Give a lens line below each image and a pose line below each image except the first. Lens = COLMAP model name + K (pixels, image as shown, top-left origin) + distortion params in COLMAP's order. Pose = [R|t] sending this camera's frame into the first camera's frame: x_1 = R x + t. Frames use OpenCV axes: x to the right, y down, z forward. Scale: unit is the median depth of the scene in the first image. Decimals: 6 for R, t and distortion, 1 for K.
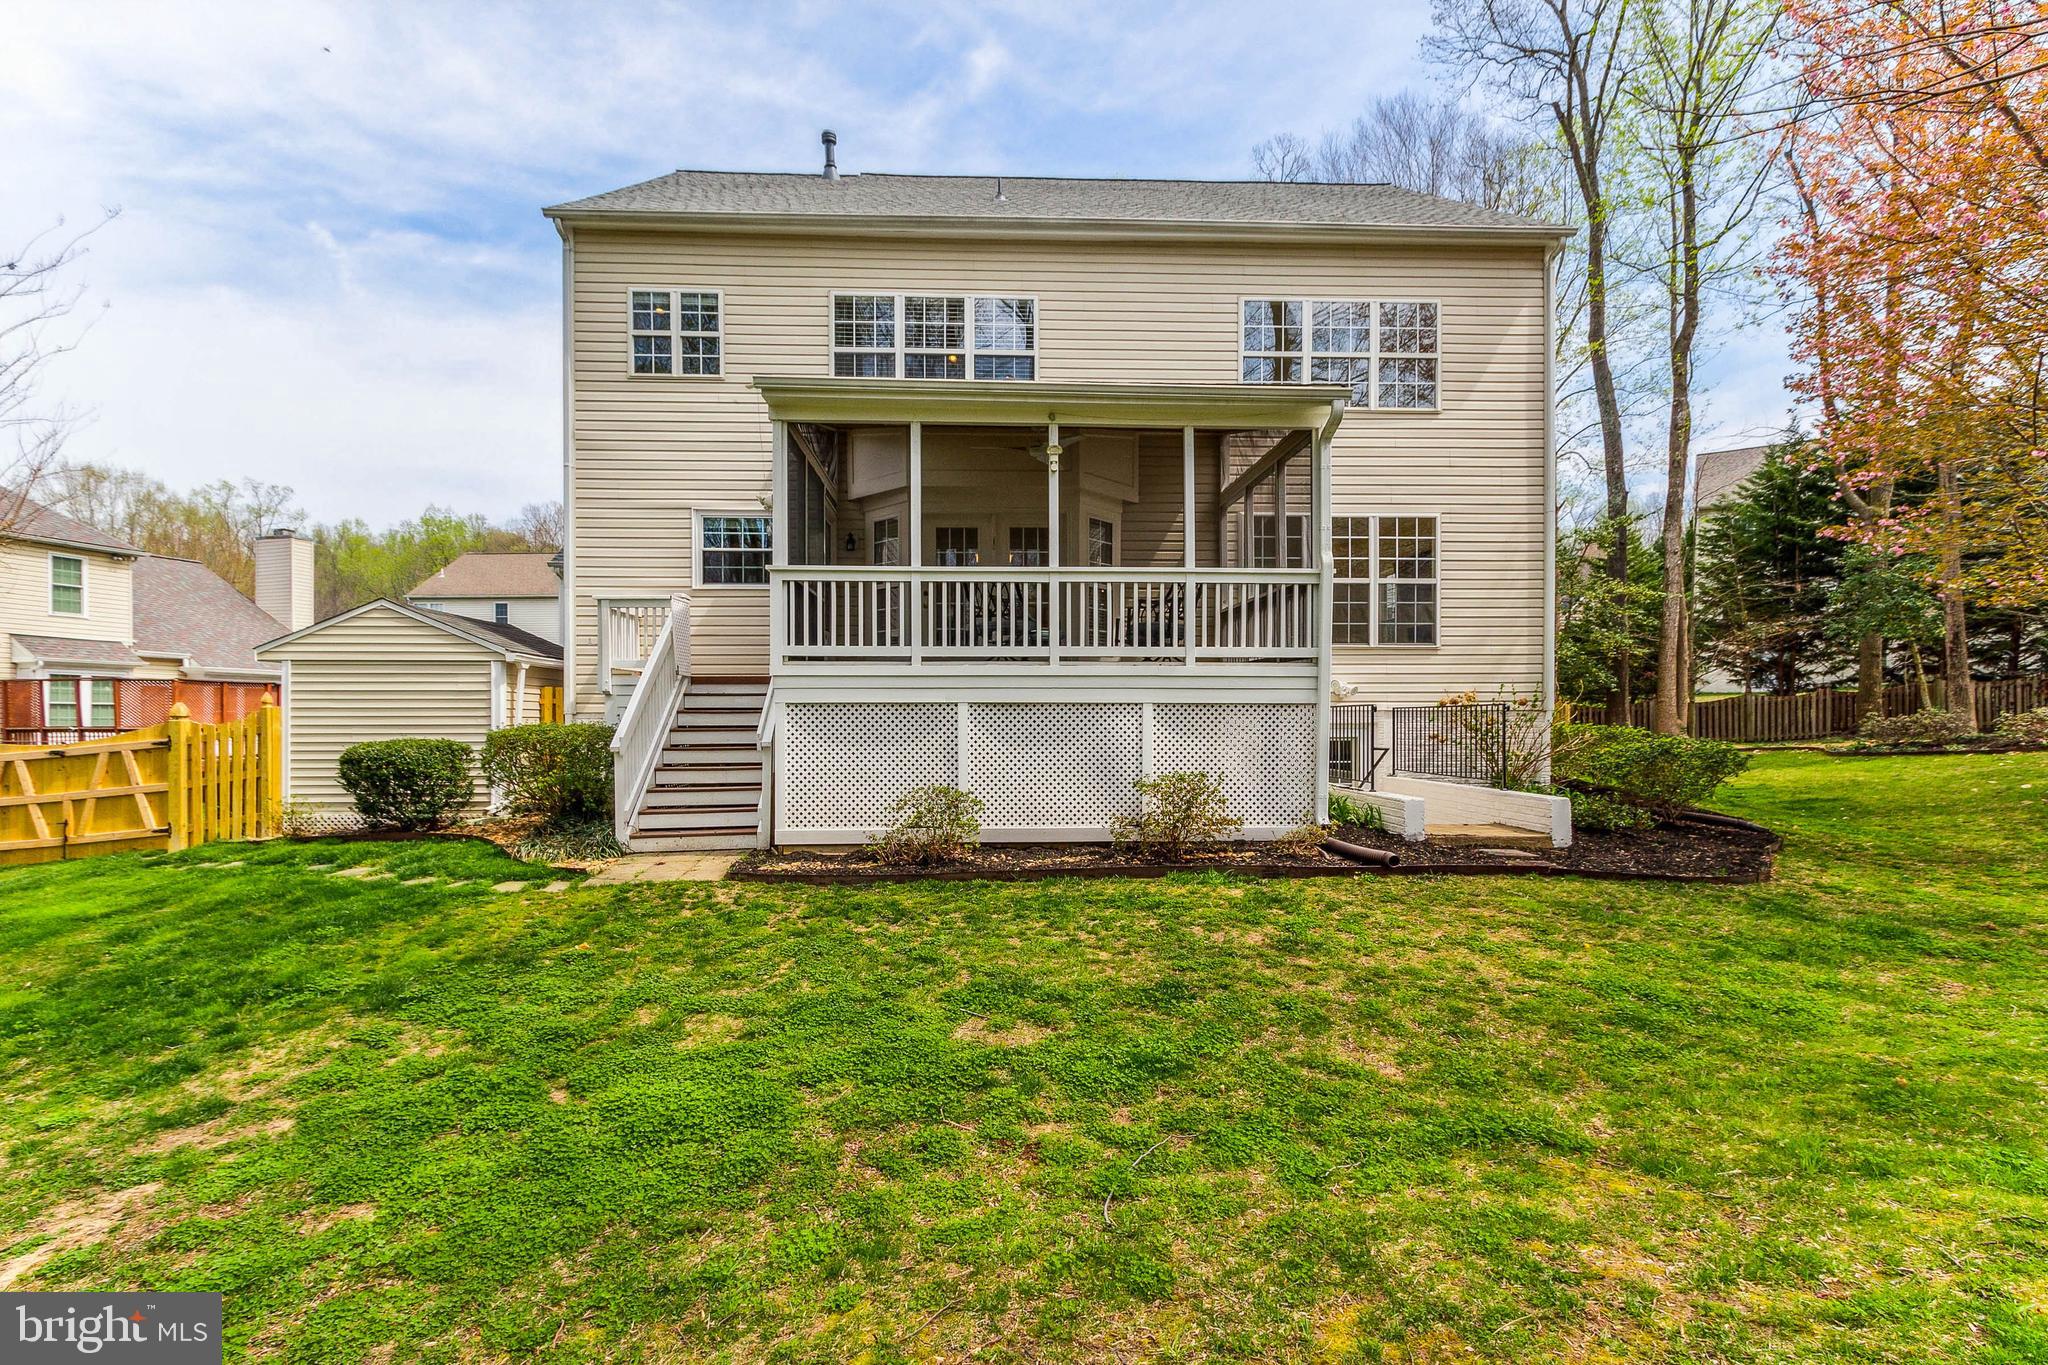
lens RADIAL K [[1029.9, 0, 776.7], [0, 1029.9, 735.5], [0, 0, 1]] dist [0.000721, -0.000555]
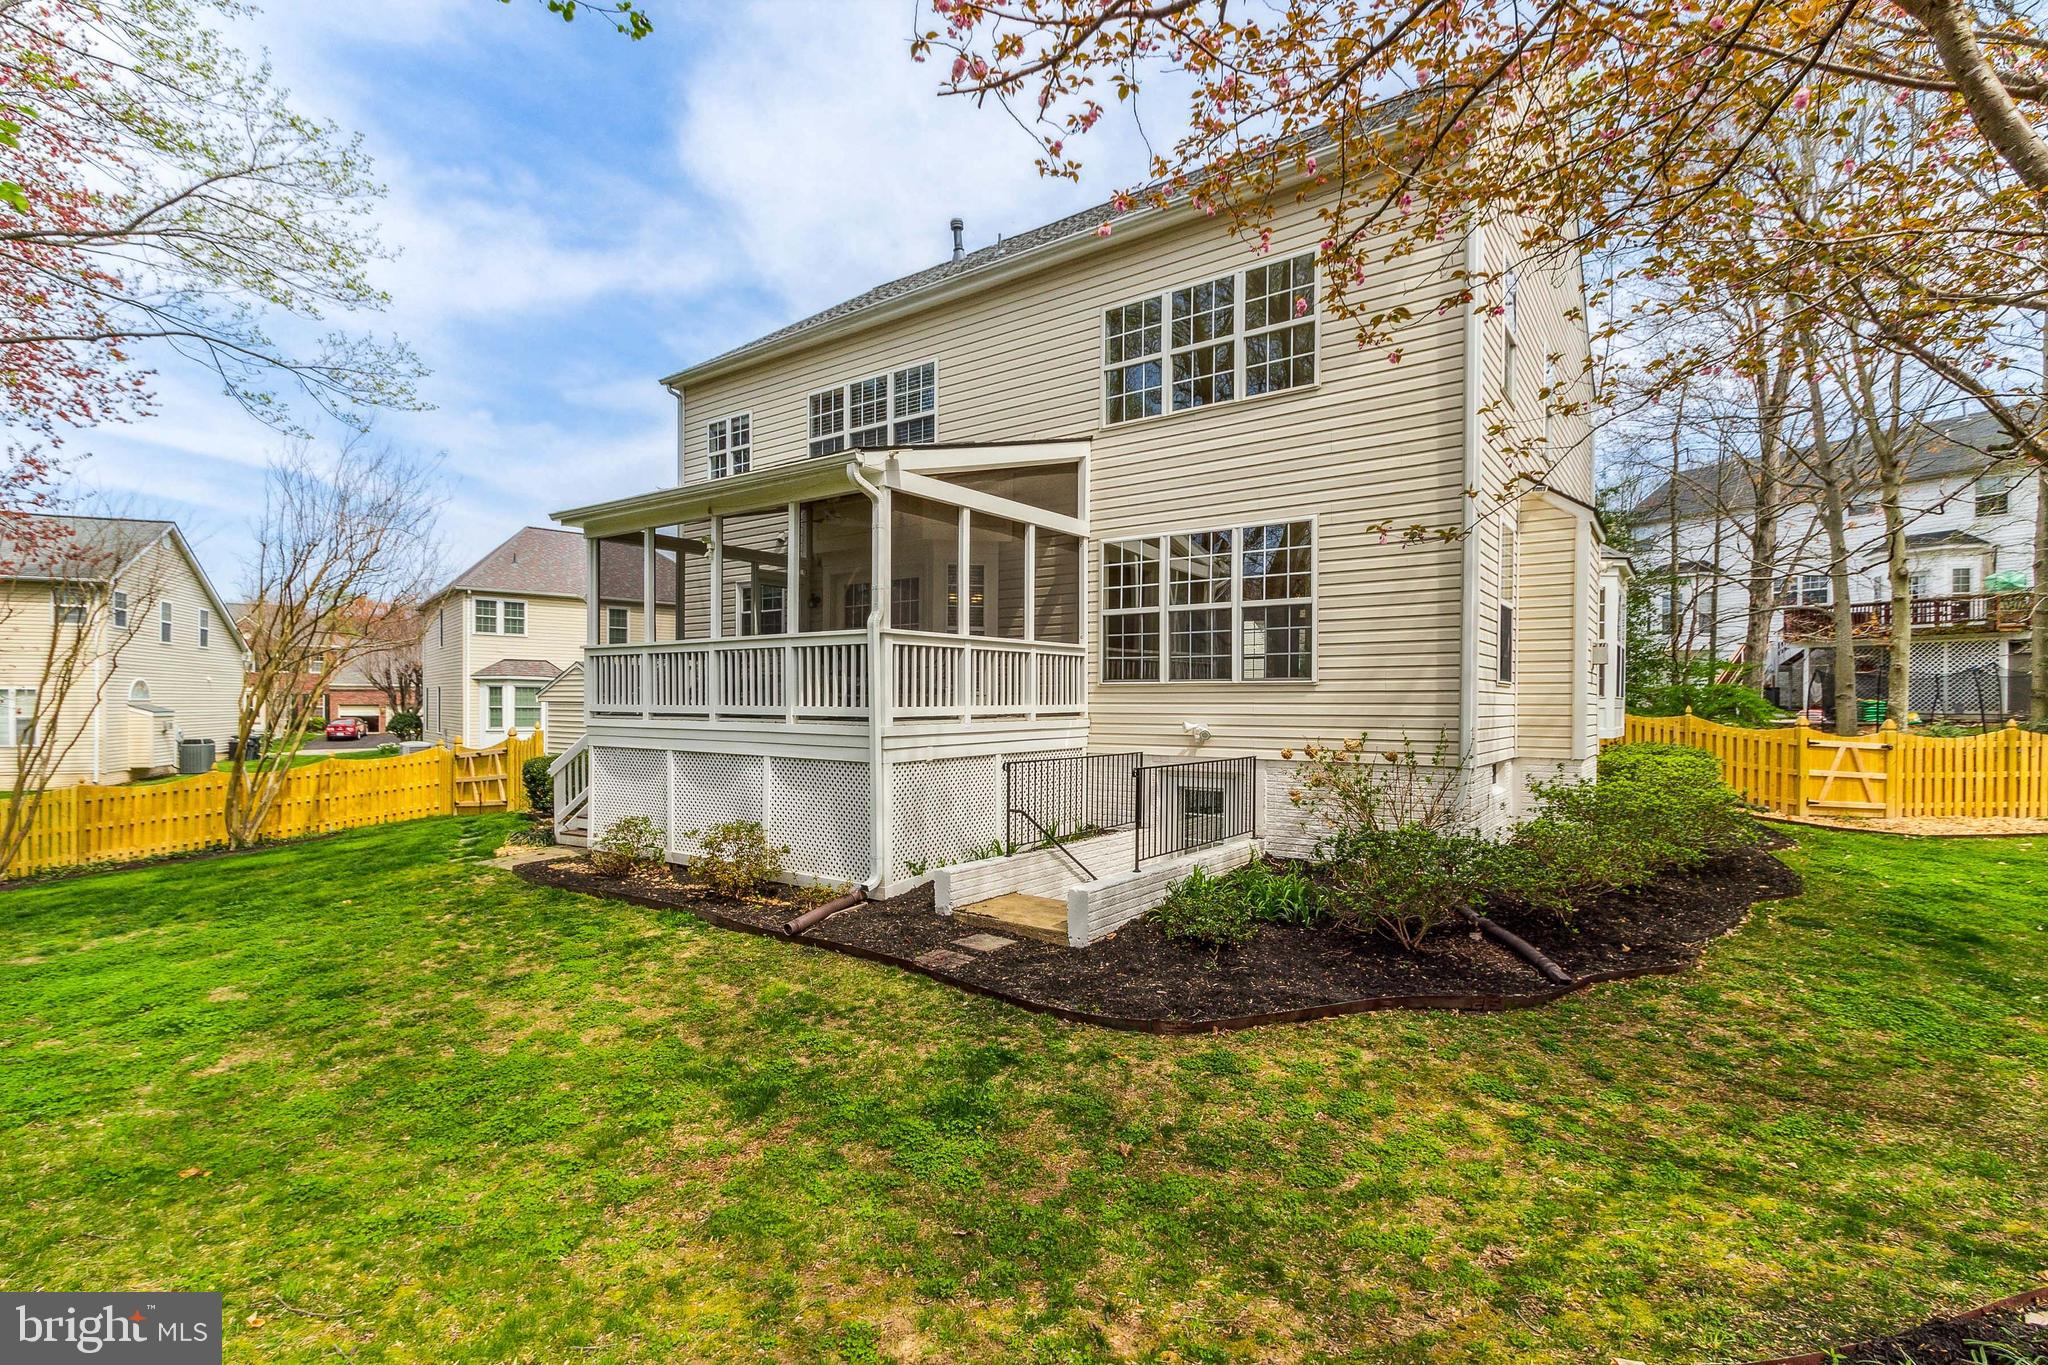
lens RADIAL K [[924.2, 0, 1019.1], [0, 924.2, 737.0], [0, 0, 1]] dist [0.009055, -0.000306]
pose [[0.789092, 0.021305, -0.613906, 0.902279], [-0.009676, 0.999705, 0.022258, -0.057855], [0.614199, -0.011623, 0.789065, 0.295619]]
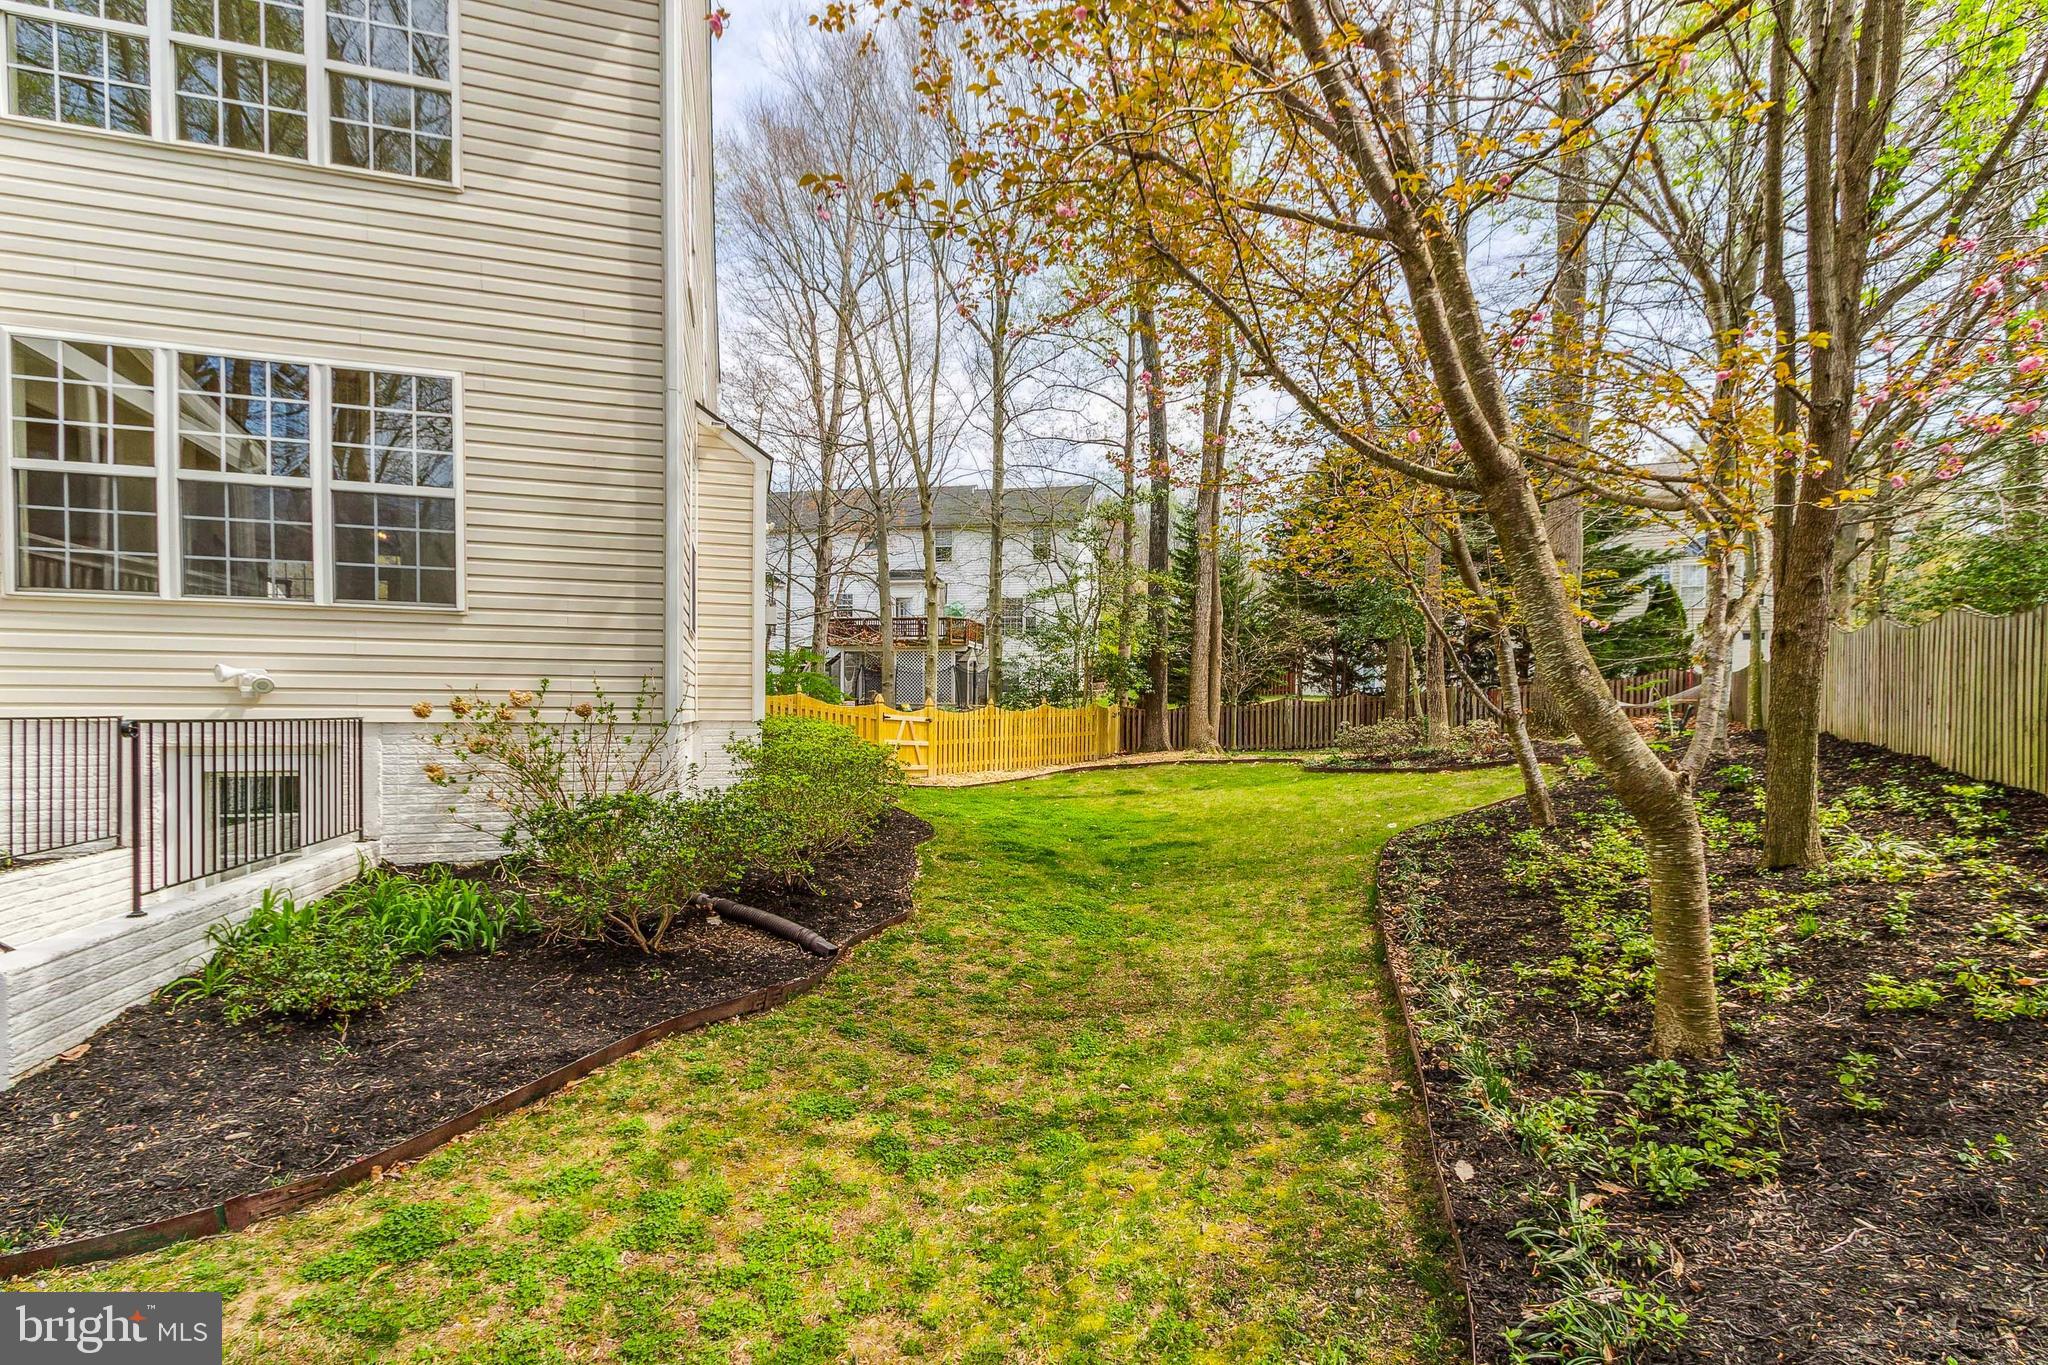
lens RADIAL K [[924.2, 0, 1019.1], [0, 924.2, 737.0], [0, 0, 1]] dist [0.009055, -0.000306]
pose [[0.965038, 0.000581, 0.262110, 0.804468], [-0.004266, 0.999900, 0.013491, -0.025009], [-0.262076, -0.014137, 0.964944, 0.427674]]
